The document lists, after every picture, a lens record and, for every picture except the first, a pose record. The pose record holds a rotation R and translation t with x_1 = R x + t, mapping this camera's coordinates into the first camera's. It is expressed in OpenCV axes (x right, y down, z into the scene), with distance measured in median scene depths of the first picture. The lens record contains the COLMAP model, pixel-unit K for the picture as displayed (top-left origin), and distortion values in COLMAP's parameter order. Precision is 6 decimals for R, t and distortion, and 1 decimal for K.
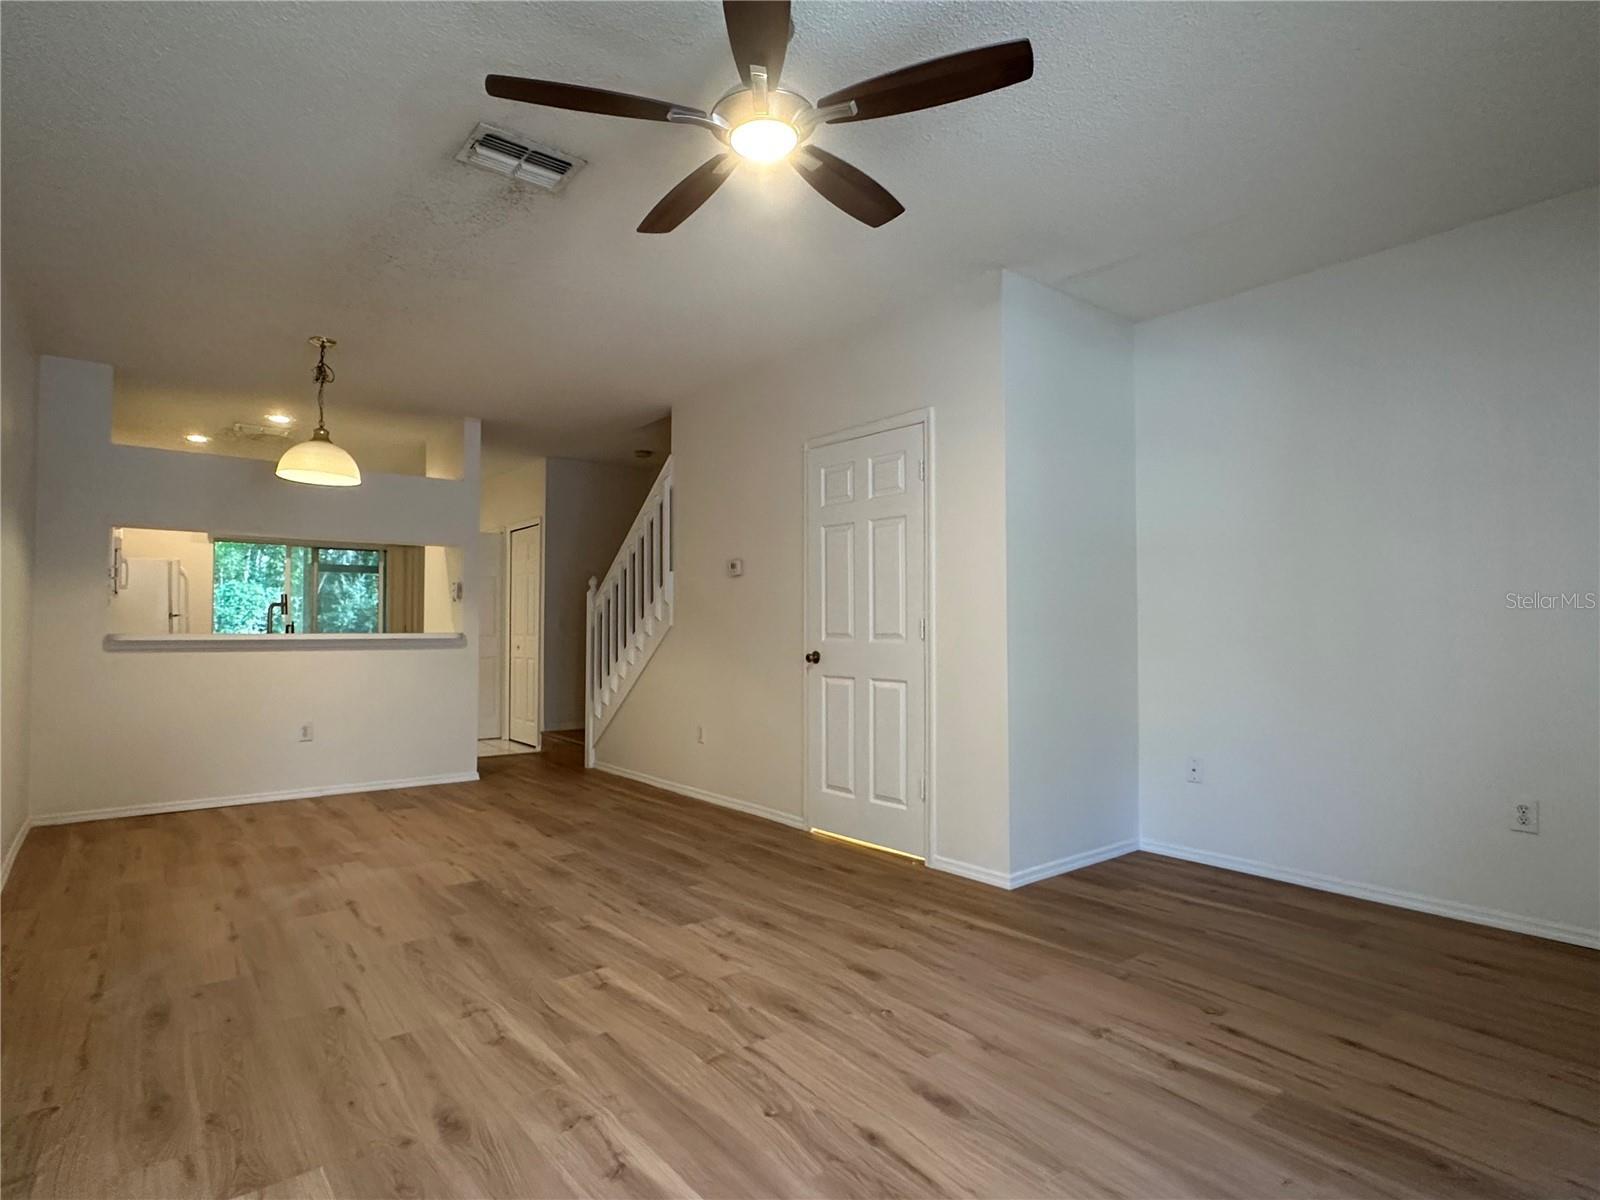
lens RADIAL K [[842.8, 0, 800.0], [0, 842.8, 600.0], [0, 0, 1]] dist [-0.002525, -0.001404]
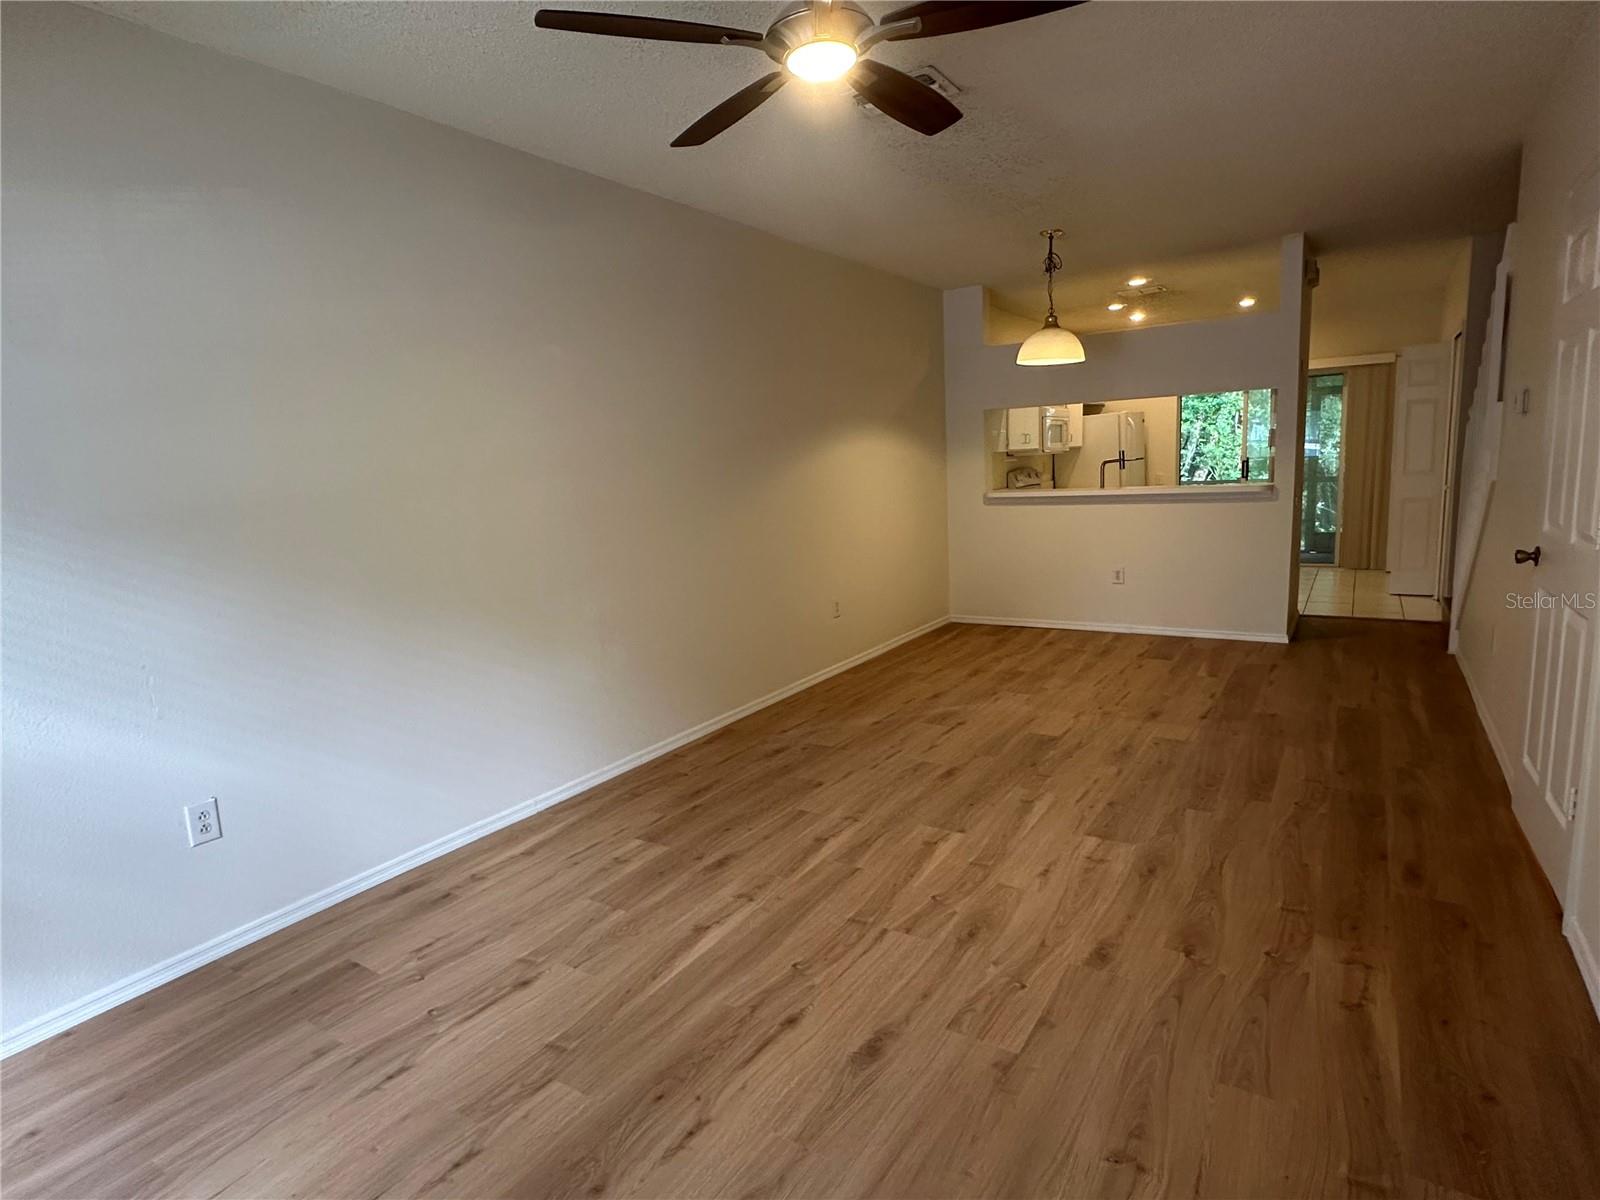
lens RADIAL K [[859.0, 0, 800.0], [0, 859.0, 600.0], [0, 0, 1]] dist [0.001467, 0.000648]
pose [[0.319702, 0.135244, -0.937817, 0.704748], [0.084325, 0.981773, 0.170329, -0.086107], [0.943759, -0.133536, 0.302470, 0.454572]]
